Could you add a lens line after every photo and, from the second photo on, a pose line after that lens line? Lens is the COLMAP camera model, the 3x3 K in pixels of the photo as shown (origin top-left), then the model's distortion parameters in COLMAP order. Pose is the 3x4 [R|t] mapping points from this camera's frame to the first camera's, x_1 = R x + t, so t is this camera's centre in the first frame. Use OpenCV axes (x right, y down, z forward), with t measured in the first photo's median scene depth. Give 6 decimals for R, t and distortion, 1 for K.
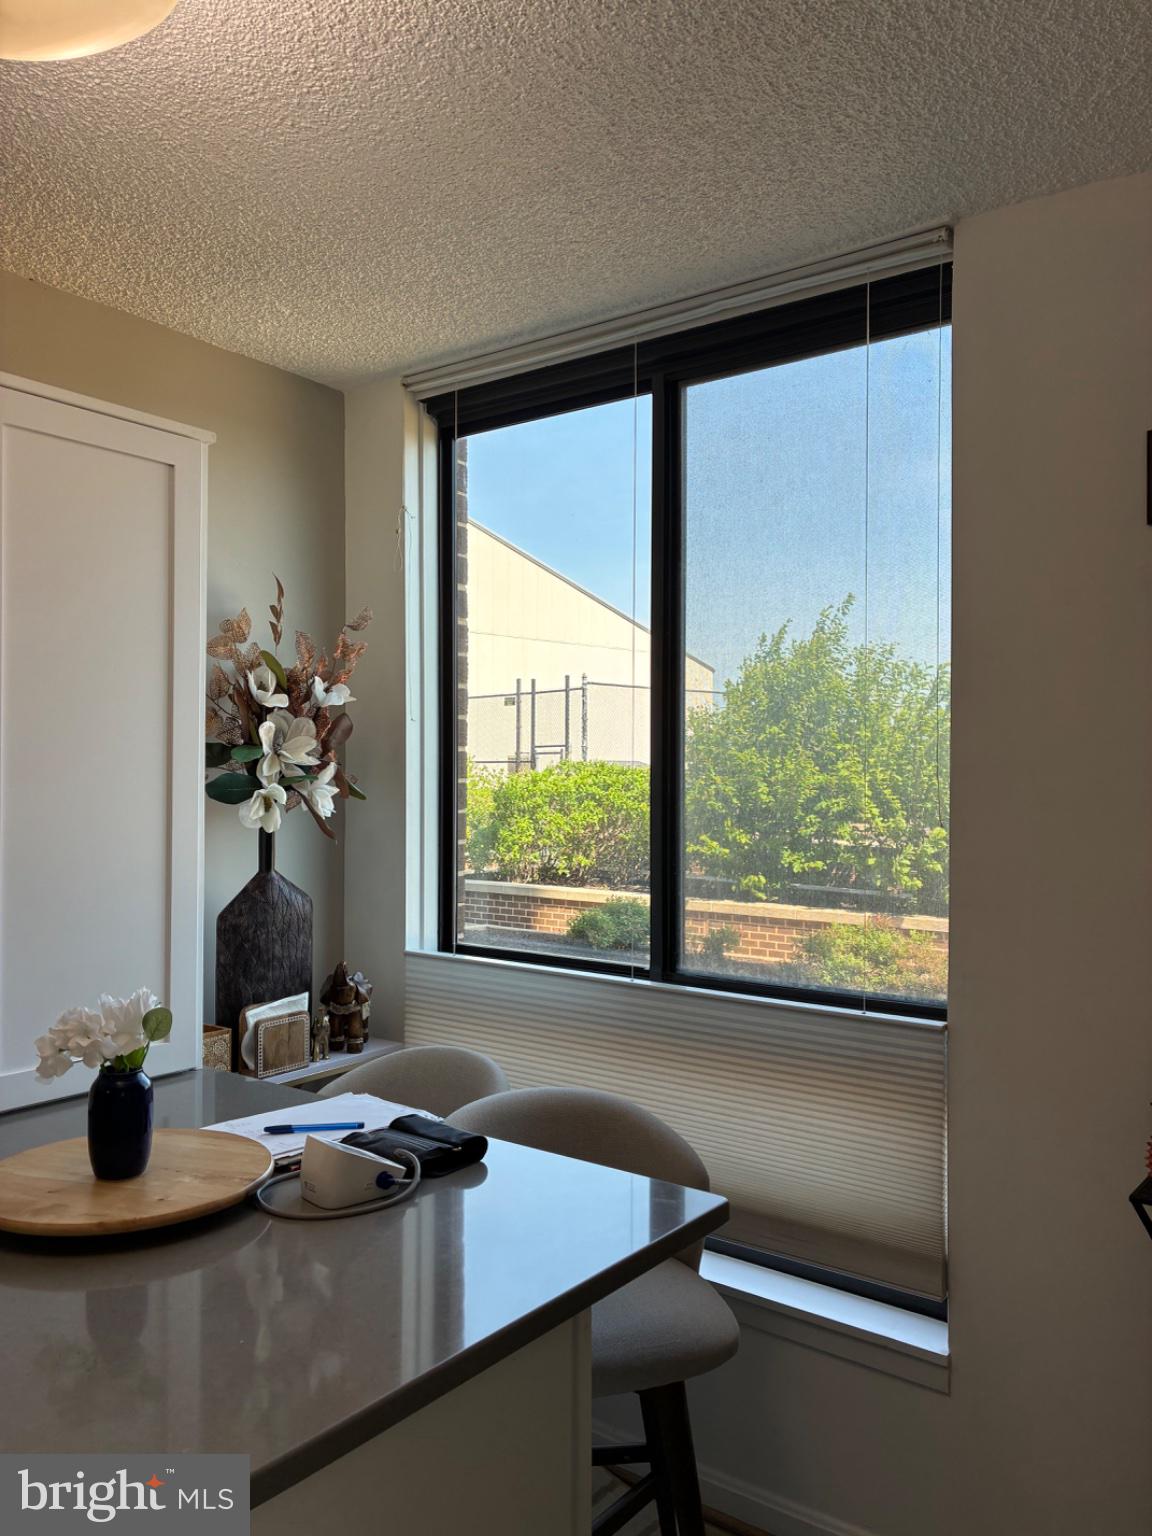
lens RADIAL K [[1163.9, 0, 574.3], [0, 1163.9, 769.9], [0, 0, 1]] dist [0.033128, -0.016538]
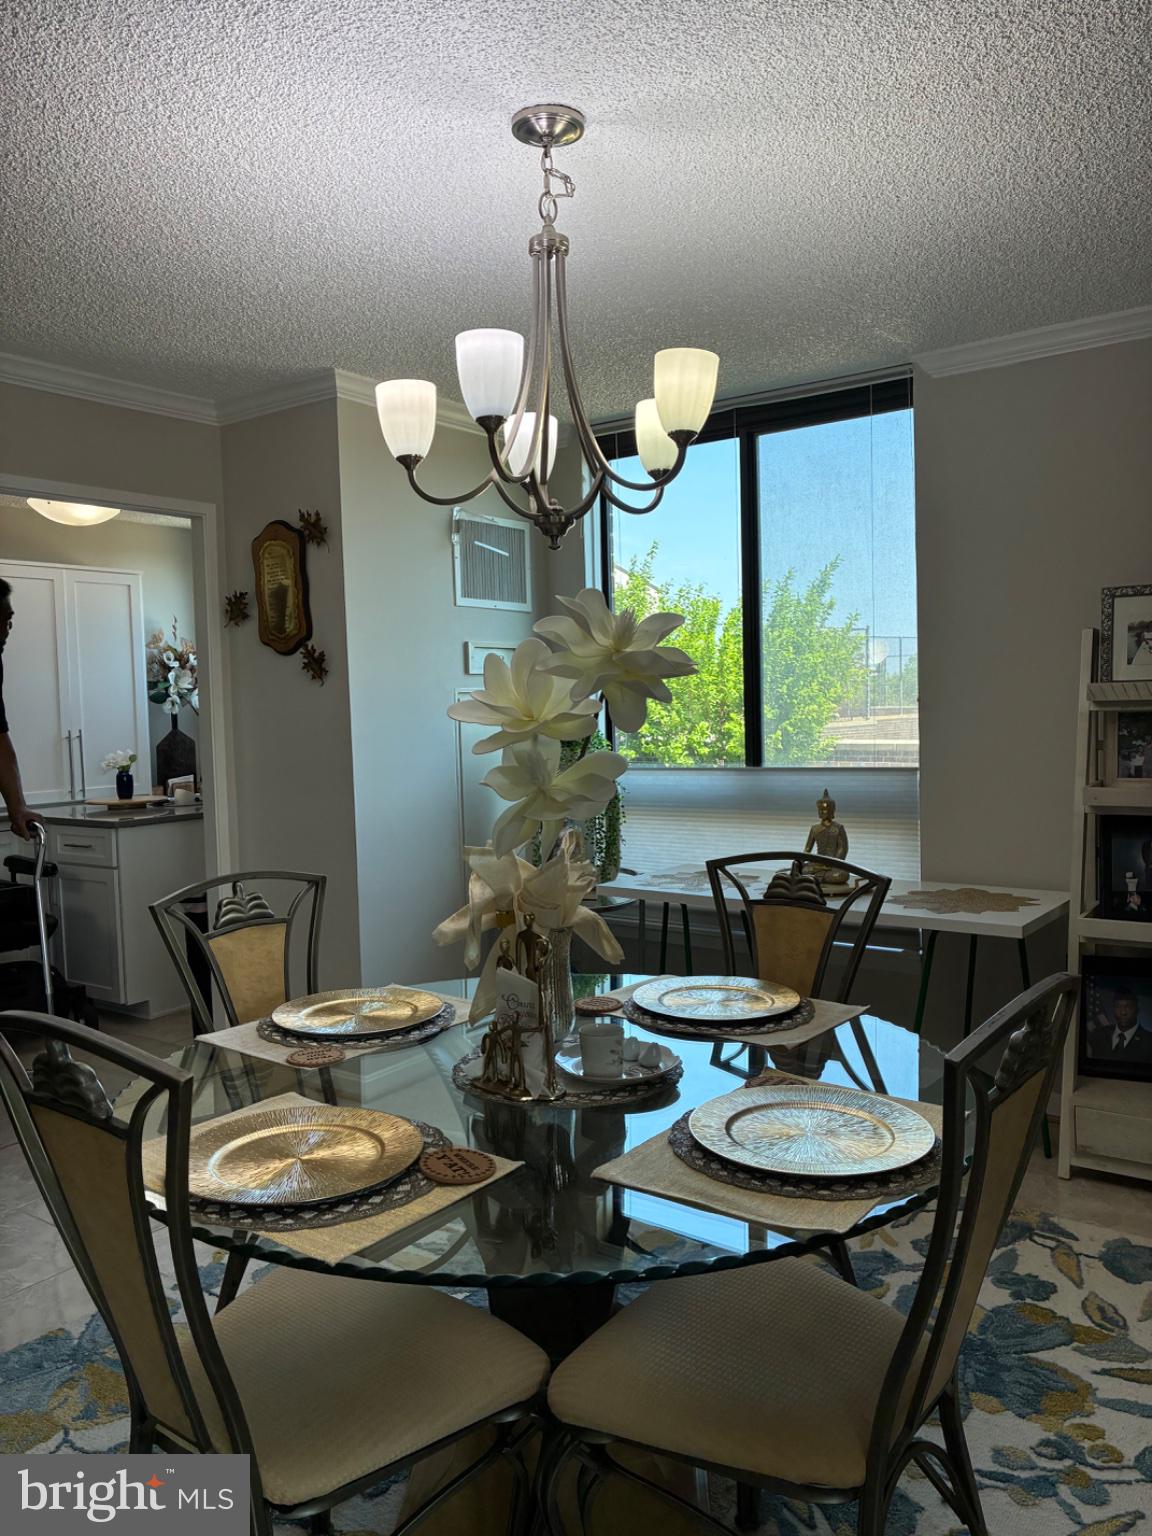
lens RADIAL K [[1163.9, 0, 580.1], [0, 1163.9, 769.6], [0, 0, 1]] dist [0.033128, -0.016538]
pose [[0.999442, -0.028247, 0.017849, 0.606073], [0.026912, 0.997108, 0.071072, 0.015262], [-0.019805, -0.070552, 0.997312, -1.665833]]
